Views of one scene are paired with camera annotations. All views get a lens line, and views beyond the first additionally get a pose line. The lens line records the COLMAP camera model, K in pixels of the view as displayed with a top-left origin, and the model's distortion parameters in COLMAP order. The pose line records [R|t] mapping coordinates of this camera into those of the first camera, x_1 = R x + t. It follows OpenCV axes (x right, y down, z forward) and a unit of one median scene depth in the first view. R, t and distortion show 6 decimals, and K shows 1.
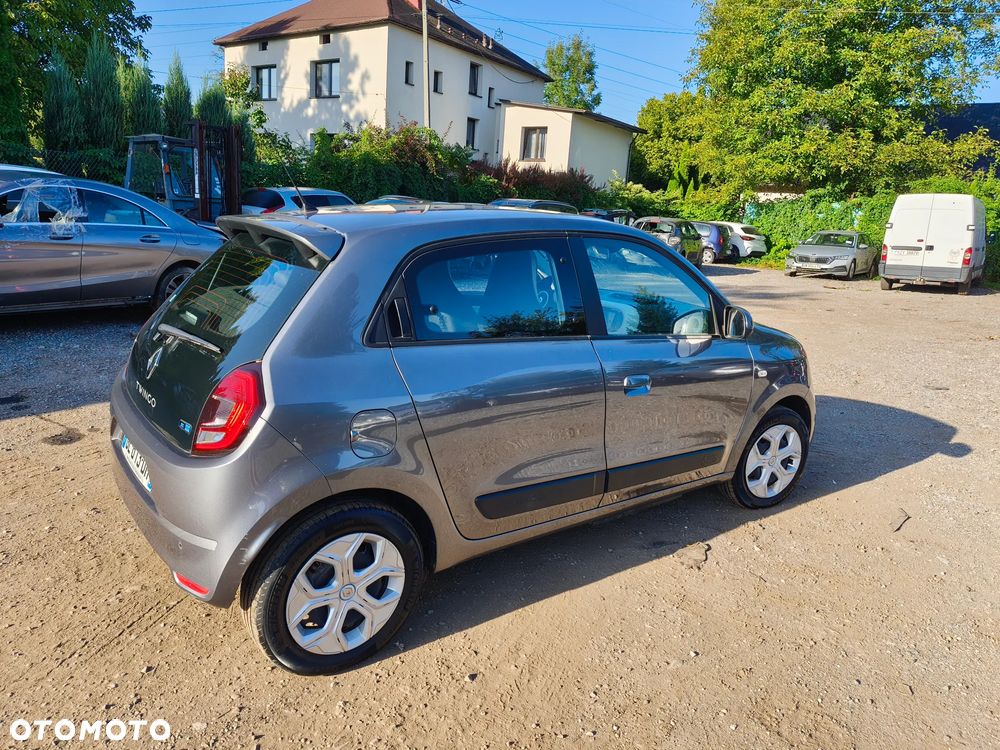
lens RADIAL K [[700.3, 0, 505.4], [0, 700.3, 367.9], [0, 0, 1]] dist [0.038142, -0.038539]
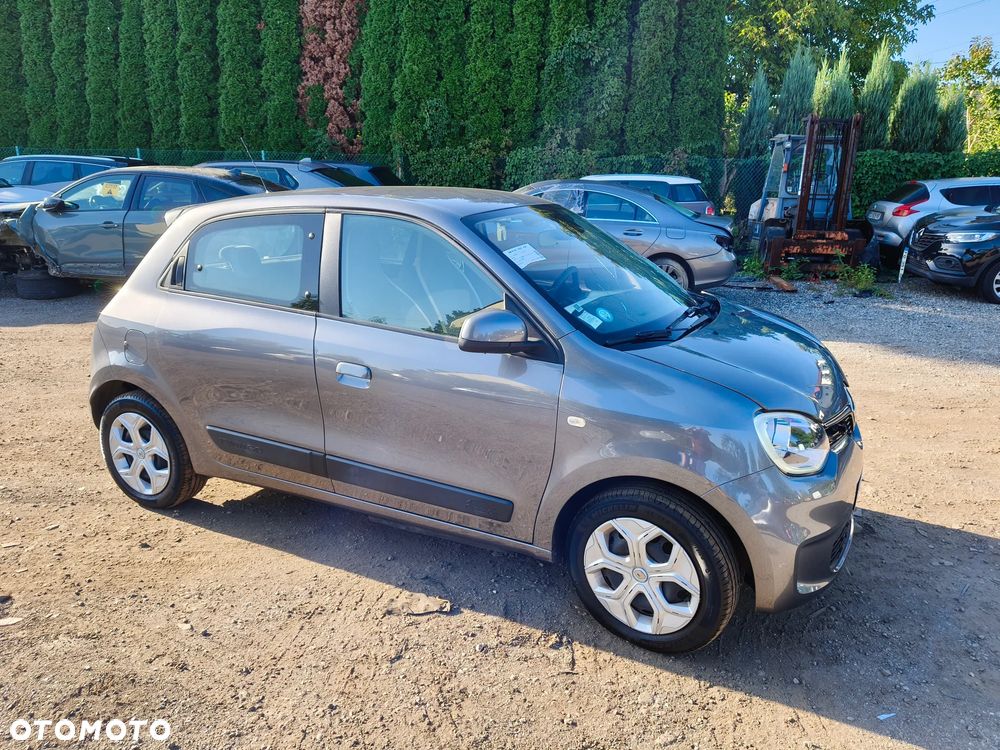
lens RADIAL K [[700.3, 0, 497.1], [0, 700.3, 369.0], [0, 0, 1]] dist [0.038142, -0.038539]
pose [[0.448099, 0.178564, -0.875969, 0.126368], [-0.182423, 0.977496, 0.105942, -0.013591], [0.875174, 0.112325, 0.470589, 0.086218]]
